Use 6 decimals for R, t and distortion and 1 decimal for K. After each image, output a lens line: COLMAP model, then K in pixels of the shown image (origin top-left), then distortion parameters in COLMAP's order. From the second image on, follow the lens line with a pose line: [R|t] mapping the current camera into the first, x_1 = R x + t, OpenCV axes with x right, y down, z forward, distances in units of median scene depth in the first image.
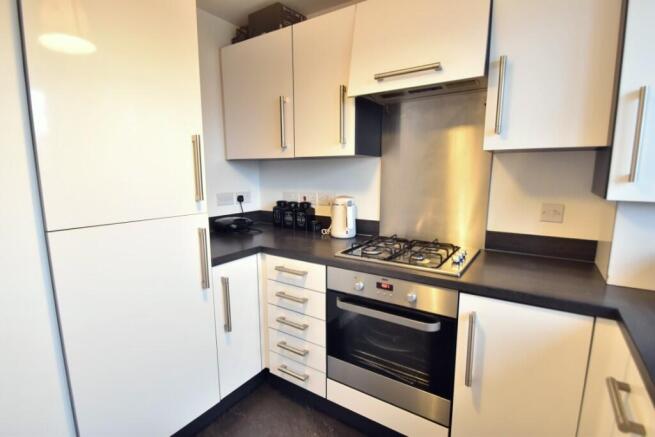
lens RADIAL K [[319.7, 0, 326.6], [0, 319.7, 225.4], [0, 0, 1]] dist [-0.001722, -0.000858]
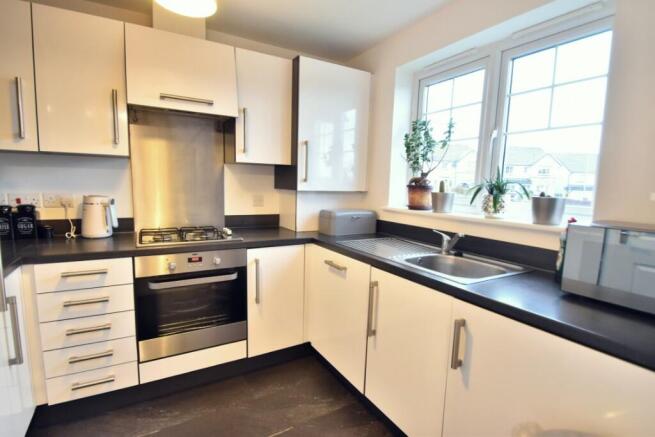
lens RADIAL K [[319.7, 0, 326.6], [0, 319.7, 225.4], [0, 0, 1]] dist [-0.001722, -0.000858]
pose [[0.432187, -0.105838, 0.895552, -0.650046], [0.119764, 0.991028, 0.059324, 0.032476], [-0.893796, 0.081616, 0.440985, -0.068346]]
